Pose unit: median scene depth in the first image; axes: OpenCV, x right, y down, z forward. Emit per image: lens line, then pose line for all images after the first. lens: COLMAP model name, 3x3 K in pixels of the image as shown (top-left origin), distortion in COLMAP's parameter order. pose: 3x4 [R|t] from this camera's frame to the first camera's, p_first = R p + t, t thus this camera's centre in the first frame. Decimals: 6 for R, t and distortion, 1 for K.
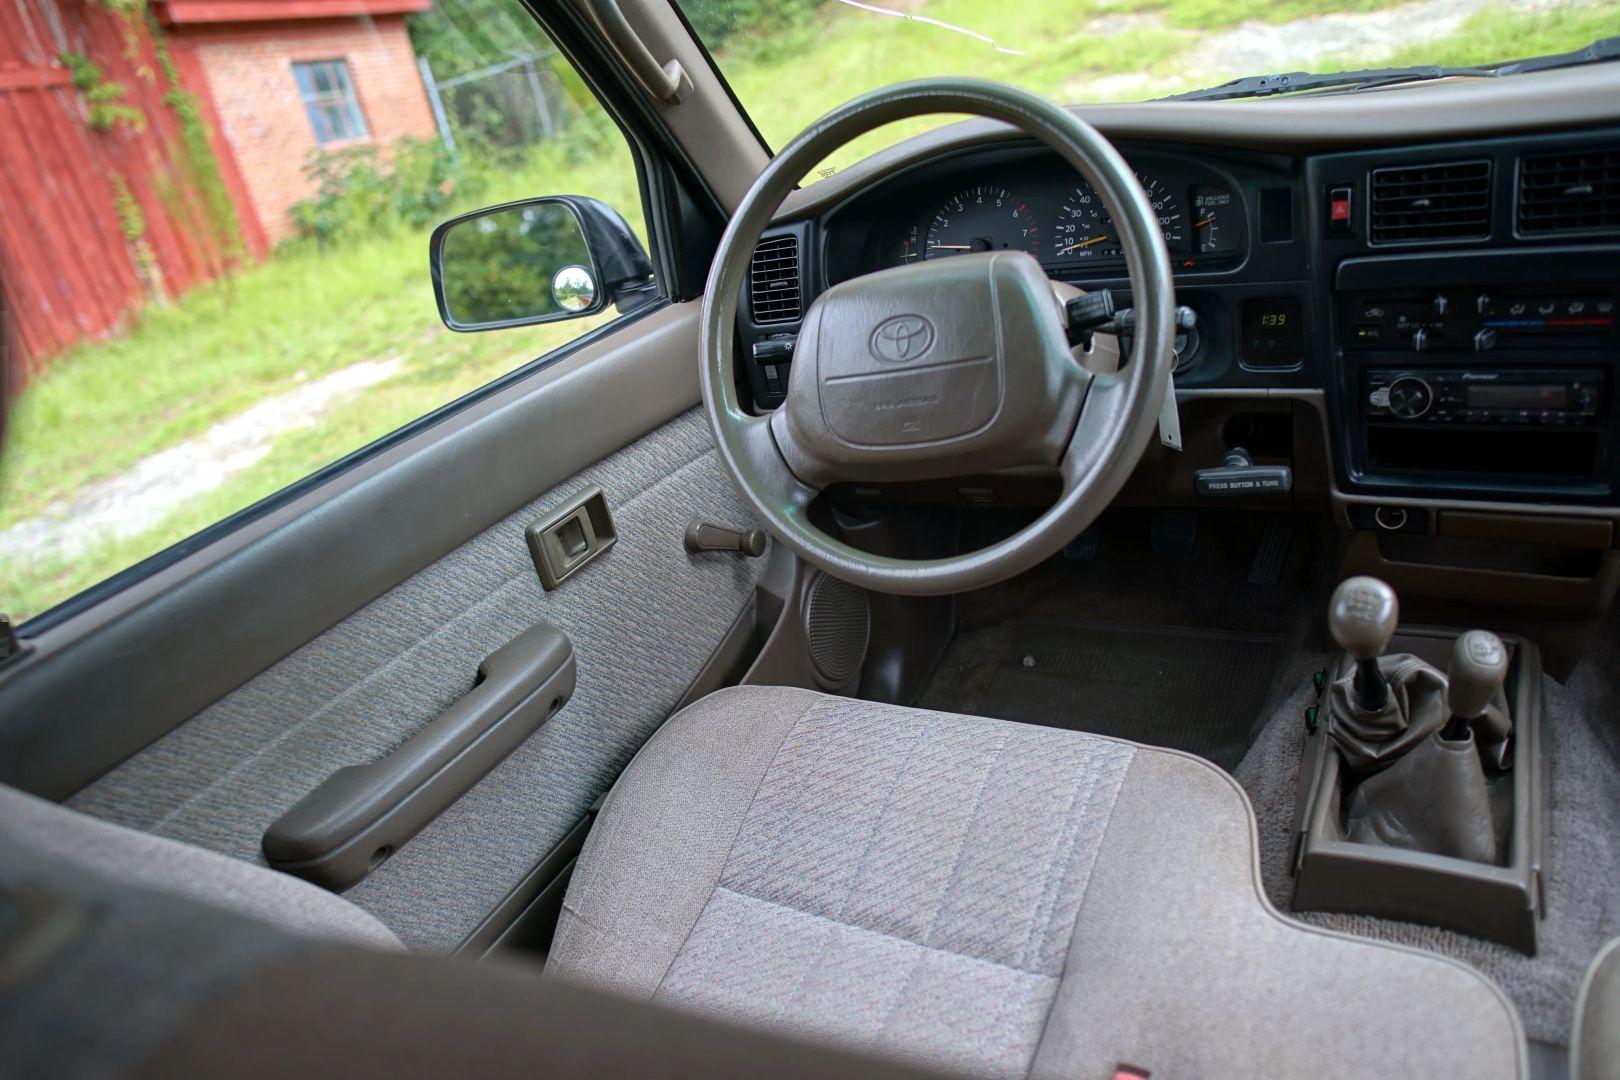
lens RADIAL K [[1141.8, 0, 795.4], [0, 1141.8, 542.8], [0, 0, 1]] dist [-0.112340, 0.069391]
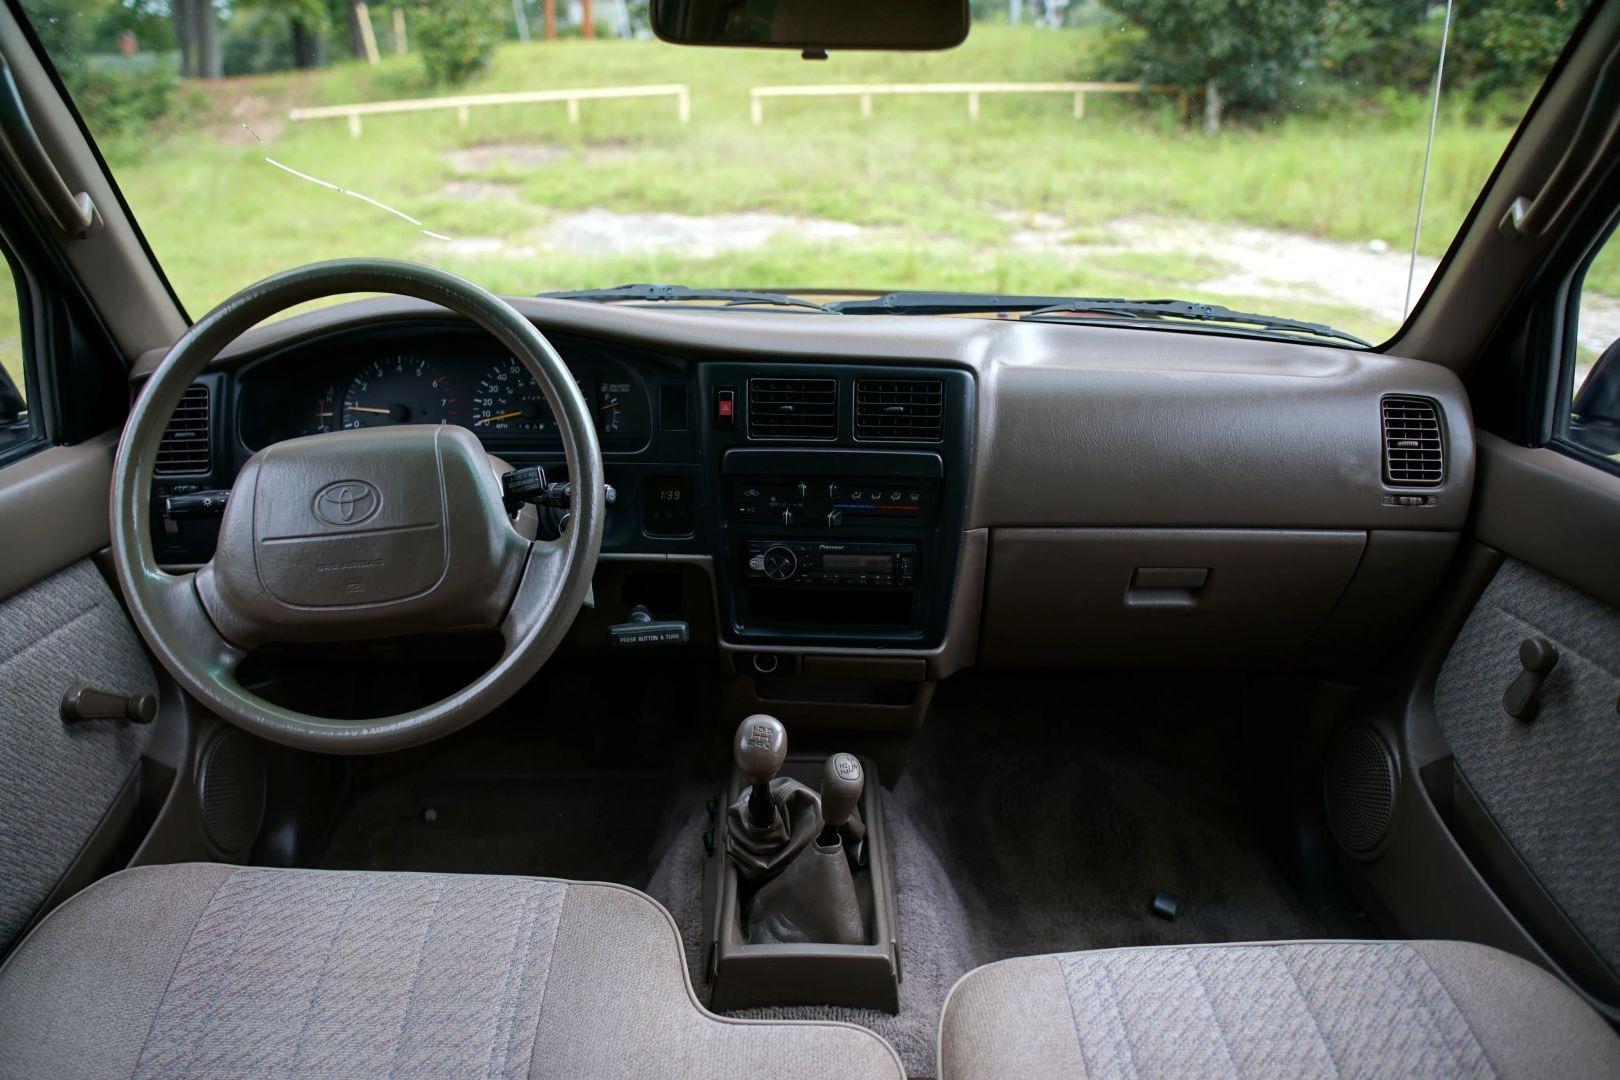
lens RADIAL K [[1141.8, 0, 795.4], [0, 1141.8, 542.8], [0, 0, 1]] dist [-0.112340, 0.069391]
pose [[0.845766, 0.024436, 0.532994, -0.096126], [0.045349, 0.992044, -0.117442, -0.005510], [-0.531623, 0.123499, 0.837929, -0.057898]]
